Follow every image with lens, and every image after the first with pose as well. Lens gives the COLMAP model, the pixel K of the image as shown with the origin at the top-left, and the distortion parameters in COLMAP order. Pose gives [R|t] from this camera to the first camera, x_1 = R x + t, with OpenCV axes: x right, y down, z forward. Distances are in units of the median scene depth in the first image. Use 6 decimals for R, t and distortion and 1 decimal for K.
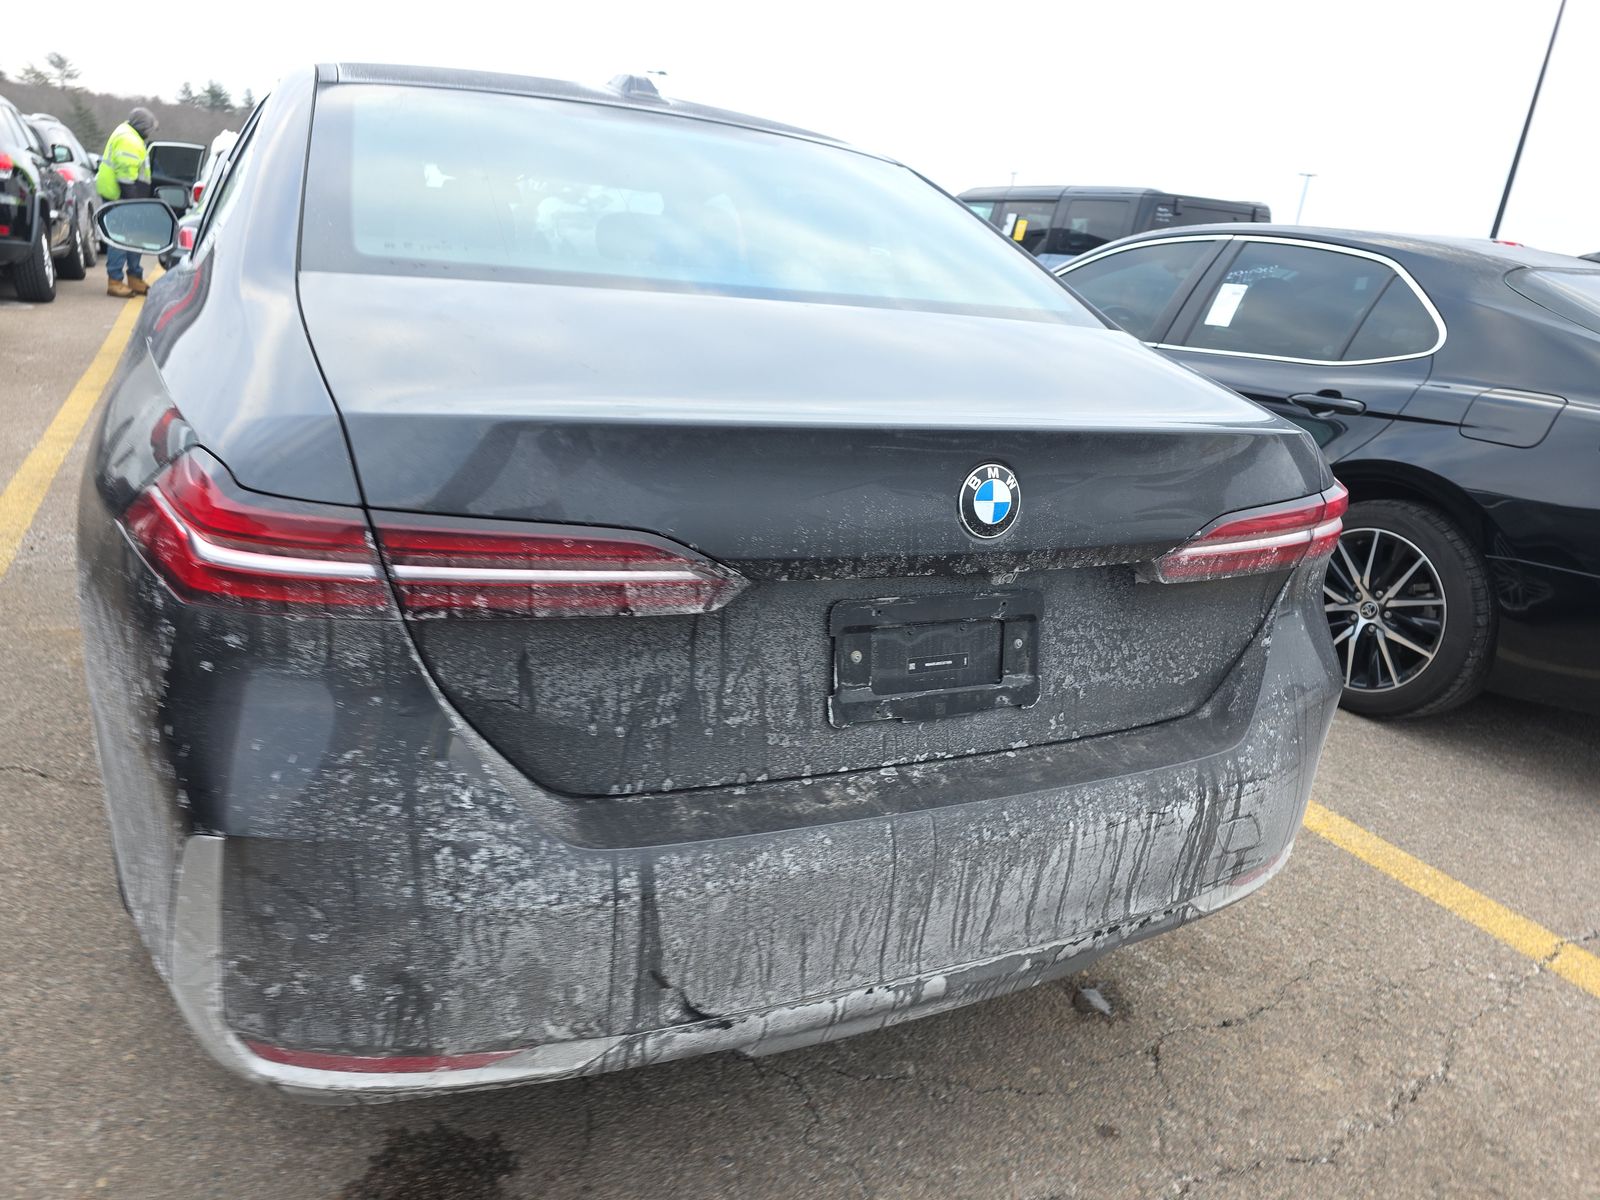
lens RADIAL K [[1090.1, 0, 797.4], [0, 1090.1, 602.9], [0, 0, 1]] dist [0.043811, -0.013393]
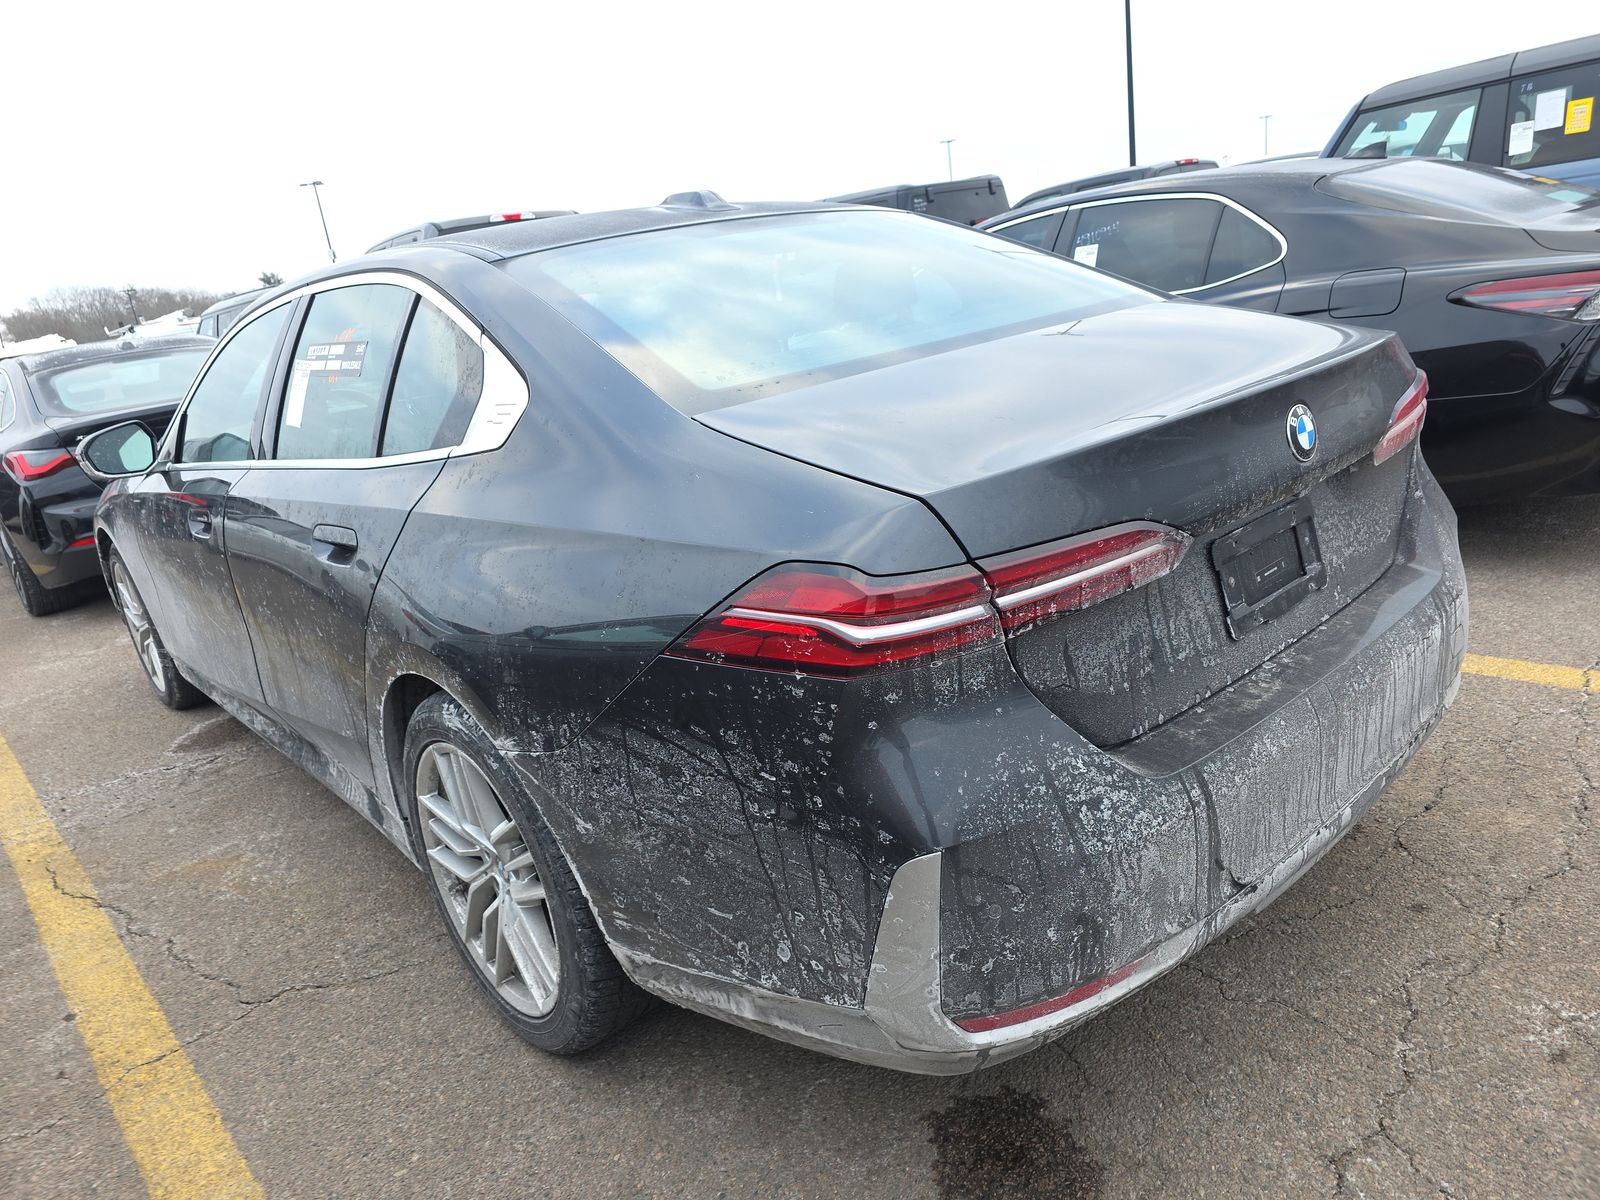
lens RADIAL K [[1090.1, 0, 802.9], [0, 1090.1, 596.6], [0, 0, 1]] dist [0.043811, -0.013393]
pose [[0.933709, -0.299034, 0.196891, -0.760783], [0.305708, 0.952118, -0.003688, -0.092906], [-0.186360, 0.063635, 0.980418, -0.169243]]
